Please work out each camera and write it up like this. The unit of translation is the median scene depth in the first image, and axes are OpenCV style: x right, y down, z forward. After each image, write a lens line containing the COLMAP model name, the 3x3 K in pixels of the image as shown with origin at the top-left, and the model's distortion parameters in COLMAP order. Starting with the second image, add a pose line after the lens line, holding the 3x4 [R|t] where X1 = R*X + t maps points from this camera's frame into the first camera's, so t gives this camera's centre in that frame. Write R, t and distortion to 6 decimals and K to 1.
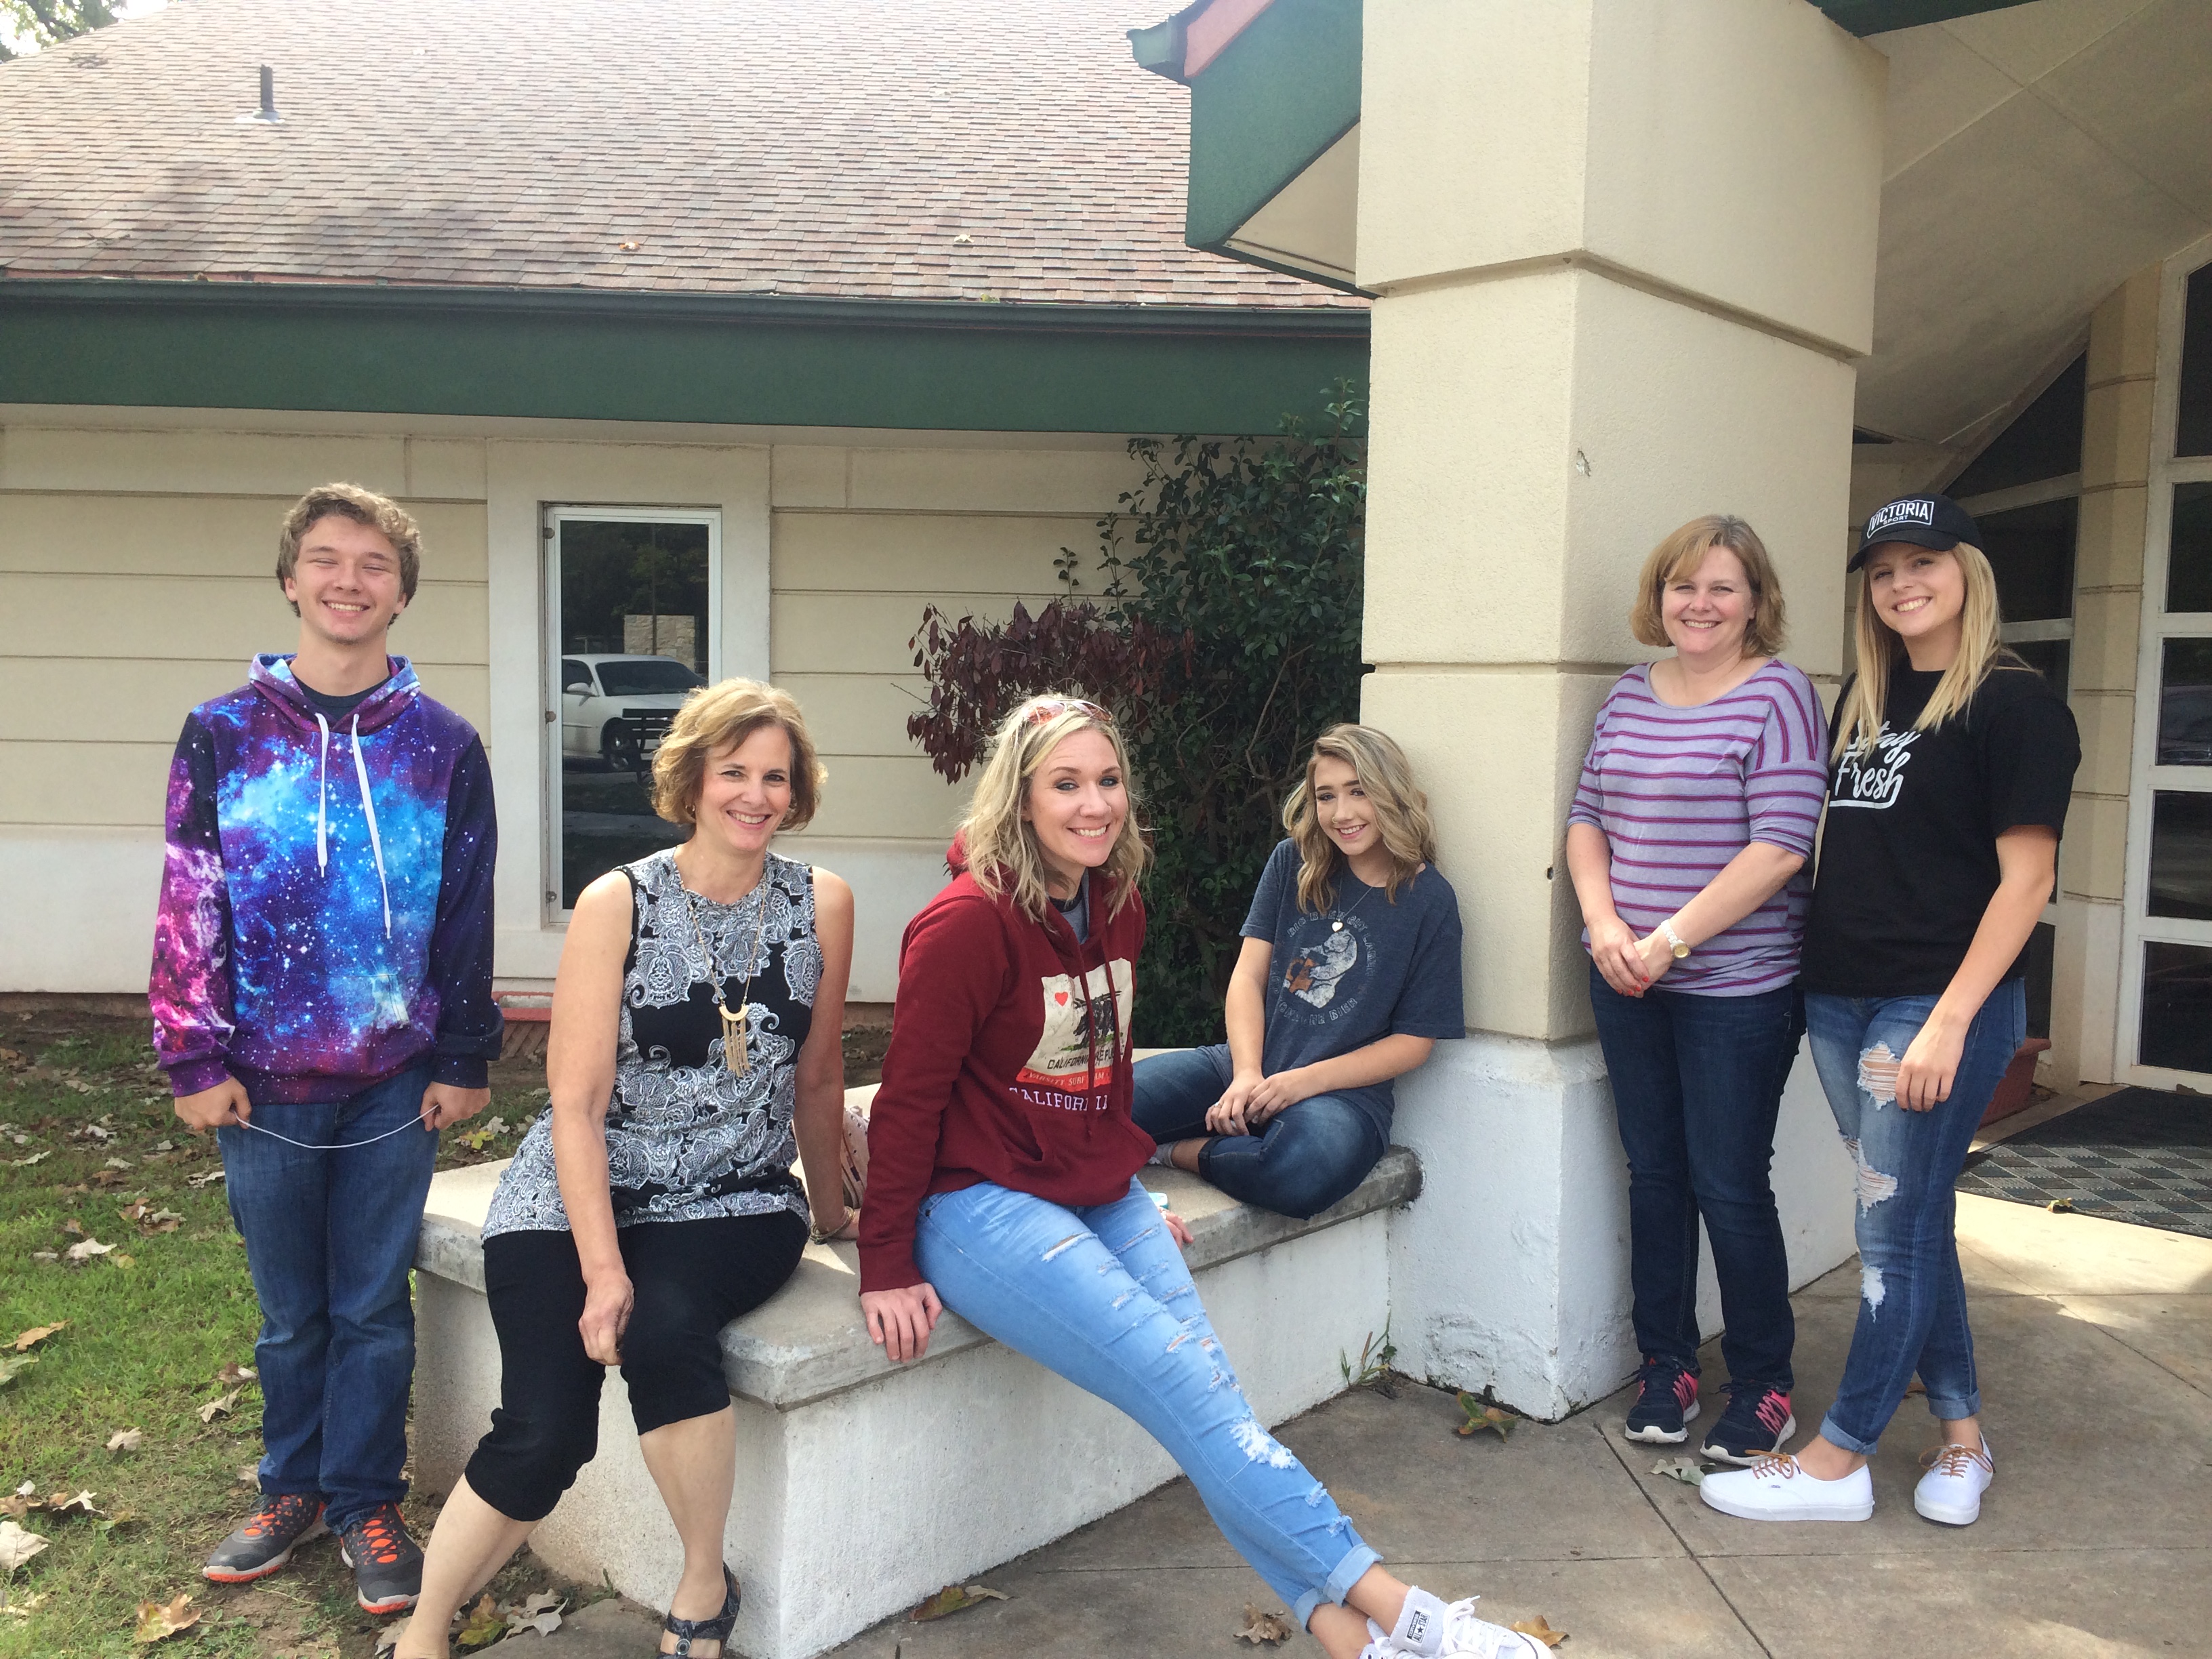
lens RADIAL K [[1875.0, 0, 1106.0], [0, 1875.0, 827.0], [0, 0, 1]] dist [0.058738, -0.089075]
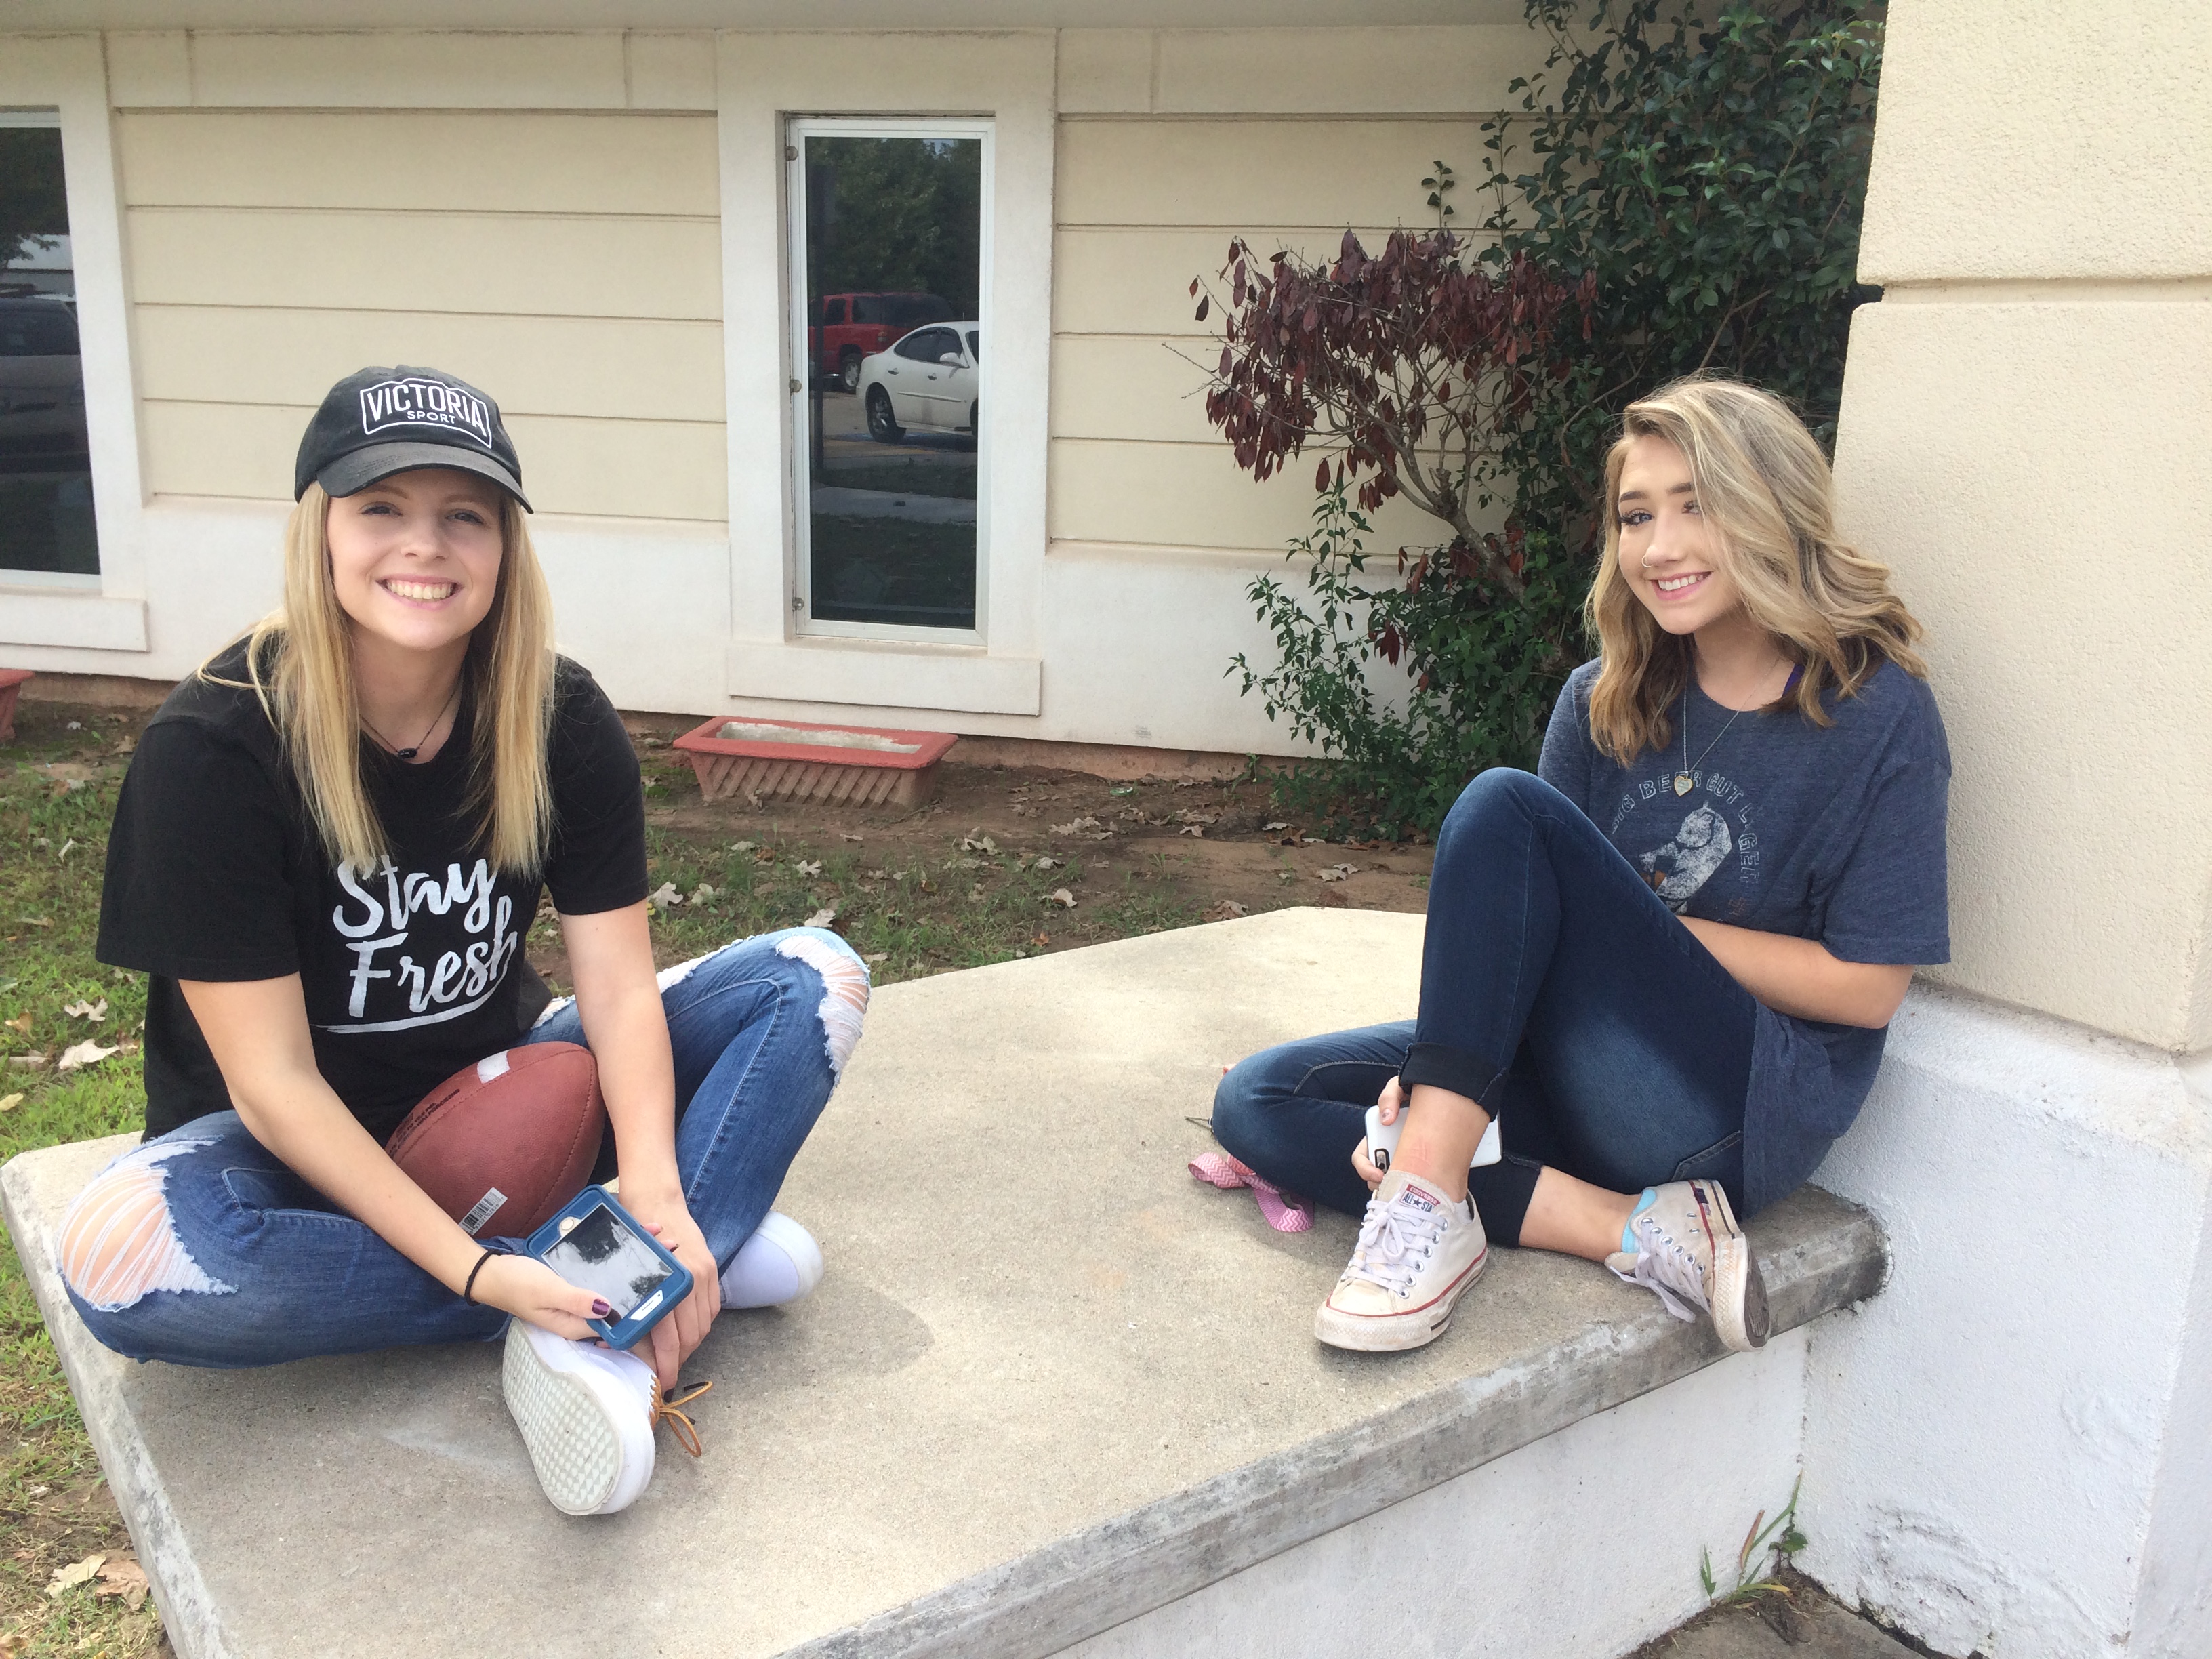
lens RADIAL K [[1875.0, 0, 1092.3], [0, 1875.0, 819.8], [0, 0, 1]] dist [0.058738, -0.089075]
pose [[0.973914, 0.063247, -0.217926, 0.028560], [-0.027127, 0.985936, 0.164908, -0.011603], [0.225291, -0.154694, 0.961932, 0.225307]]
